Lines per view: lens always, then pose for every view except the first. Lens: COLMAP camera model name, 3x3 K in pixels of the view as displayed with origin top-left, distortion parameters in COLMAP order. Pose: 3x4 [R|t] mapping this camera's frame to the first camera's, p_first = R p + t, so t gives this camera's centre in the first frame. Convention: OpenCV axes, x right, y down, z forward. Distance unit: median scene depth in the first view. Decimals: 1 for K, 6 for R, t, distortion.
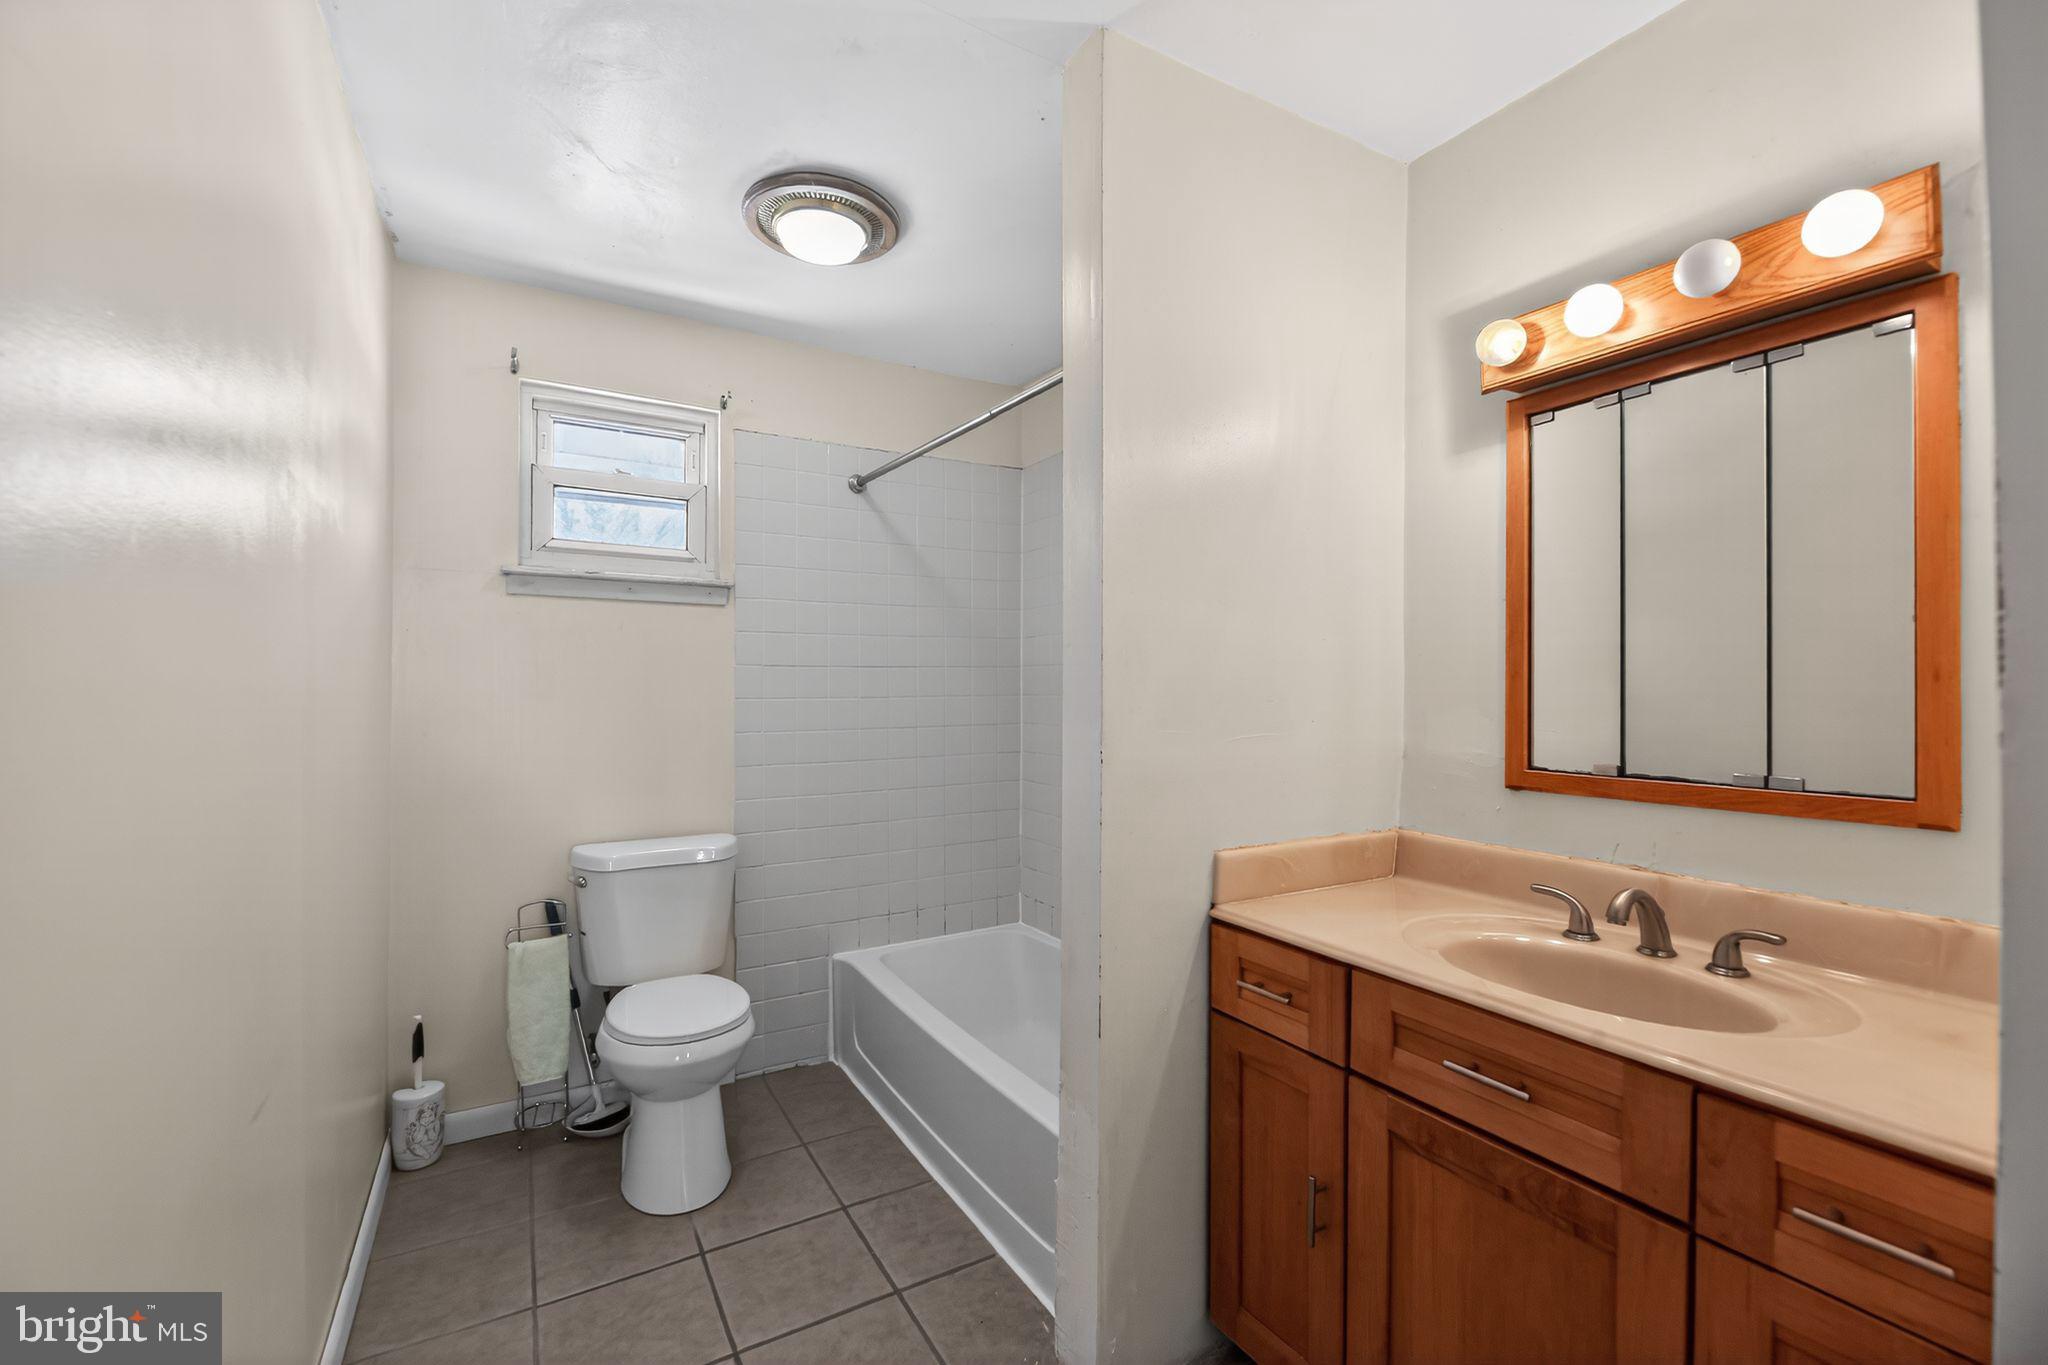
lens RADIAL K [[848.0, 0, 1022.3], [0, 848.0, 681.3], [0, 0, 1]] dist [-0.006655, -0.000910]
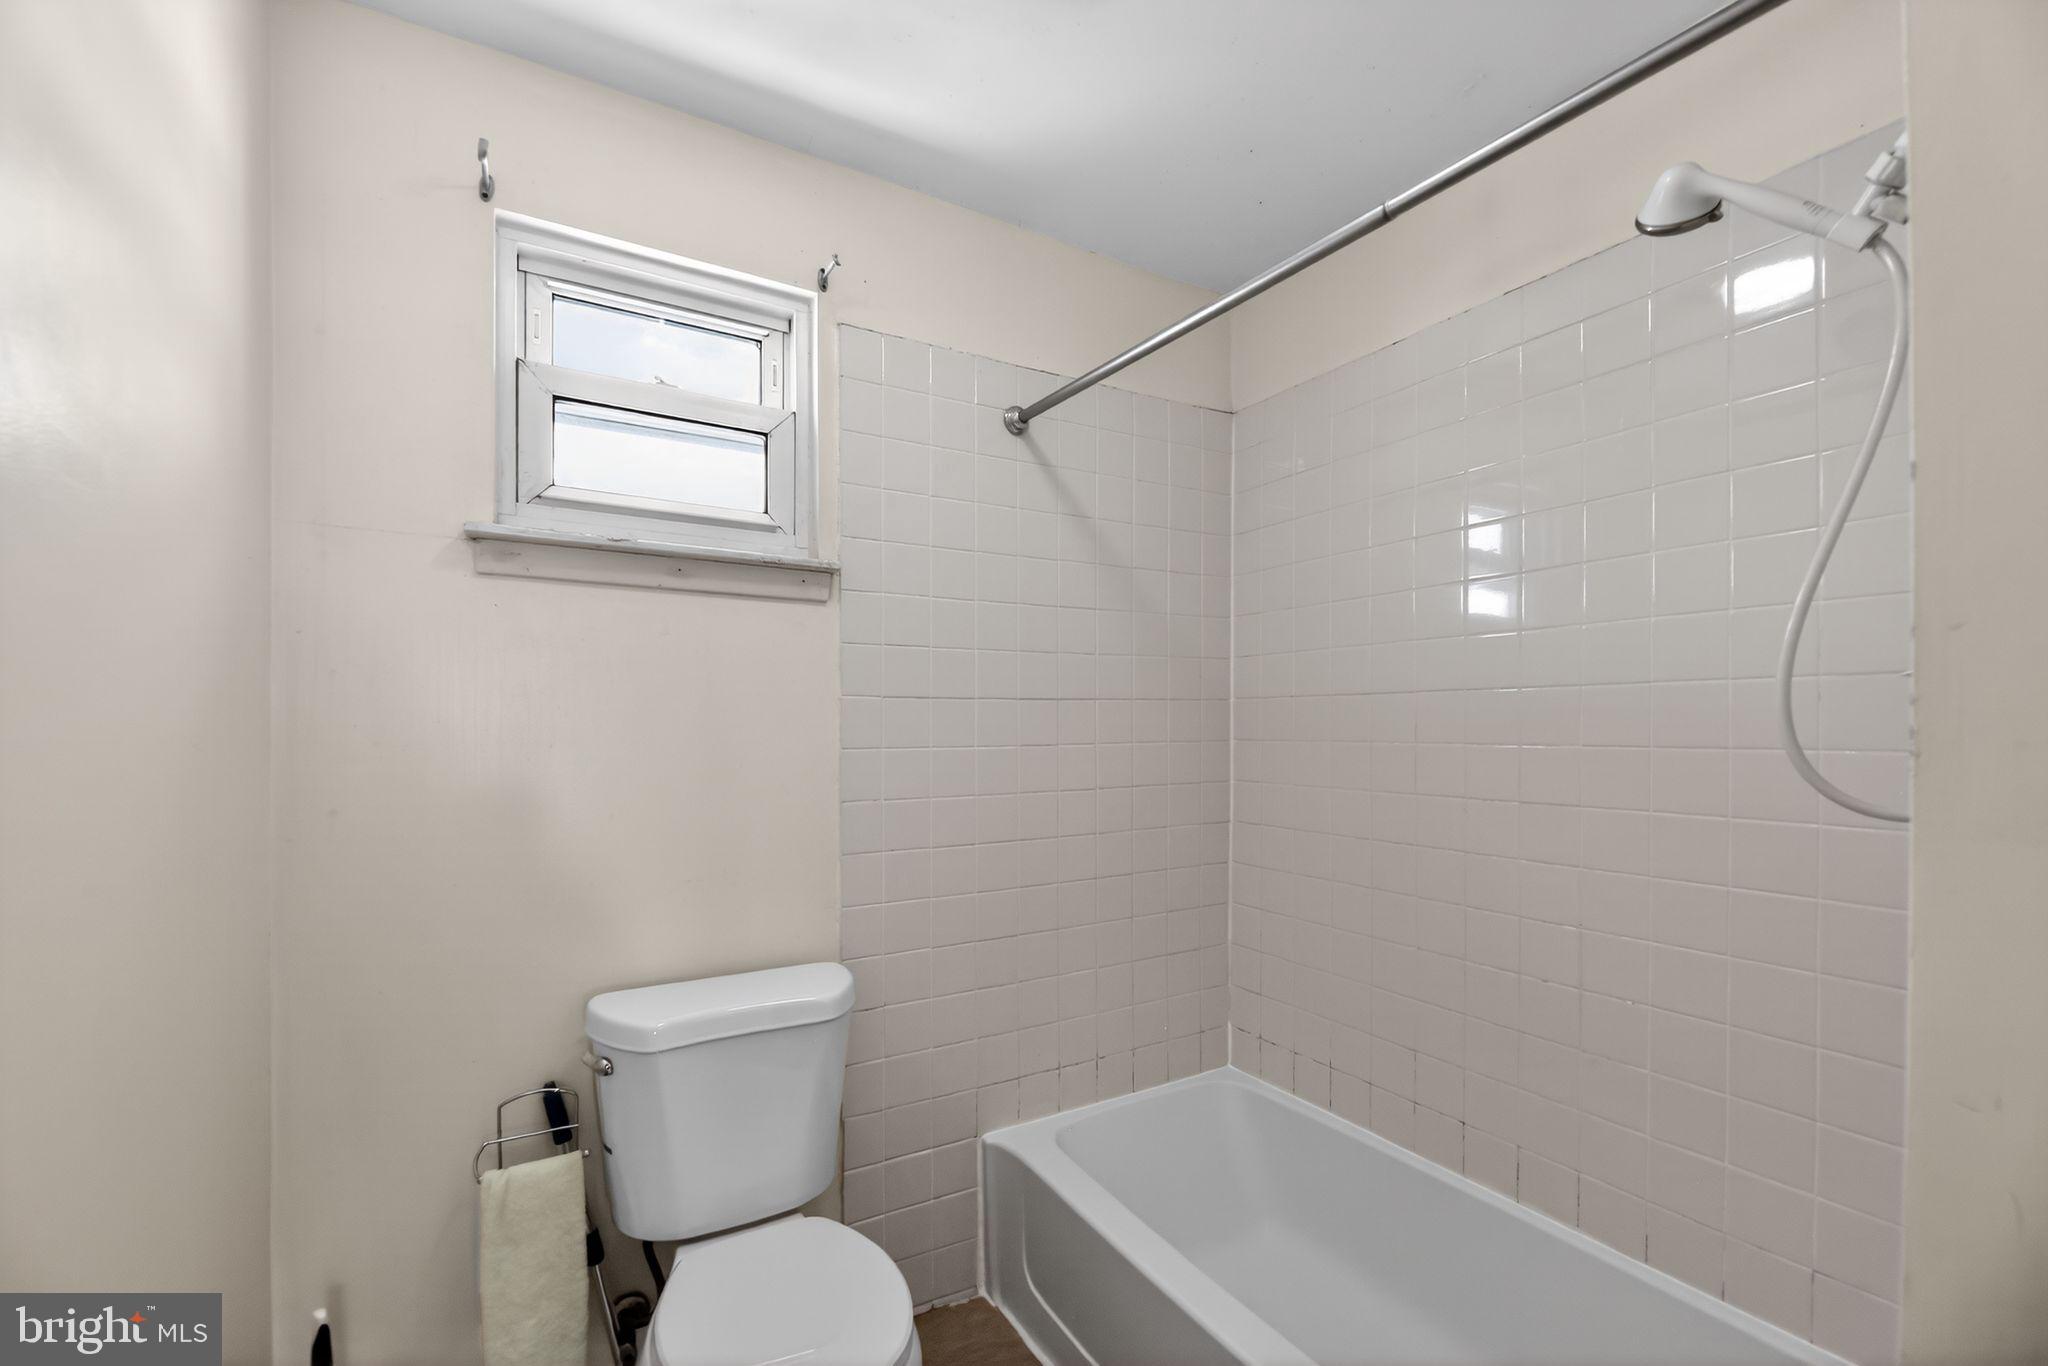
lens RADIAL K [[848.0, 0, 1029.3], [0, 848.0, 726.8], [0, 0, 1]] dist [-0.006655, -0.000910]
pose [[0.999995, -0.001780, 0.002528, -0.208963], [0.001761, 0.999970, 0.007541, 0.000251], [-0.002541, -0.007537, 0.999968, 0.380326]]
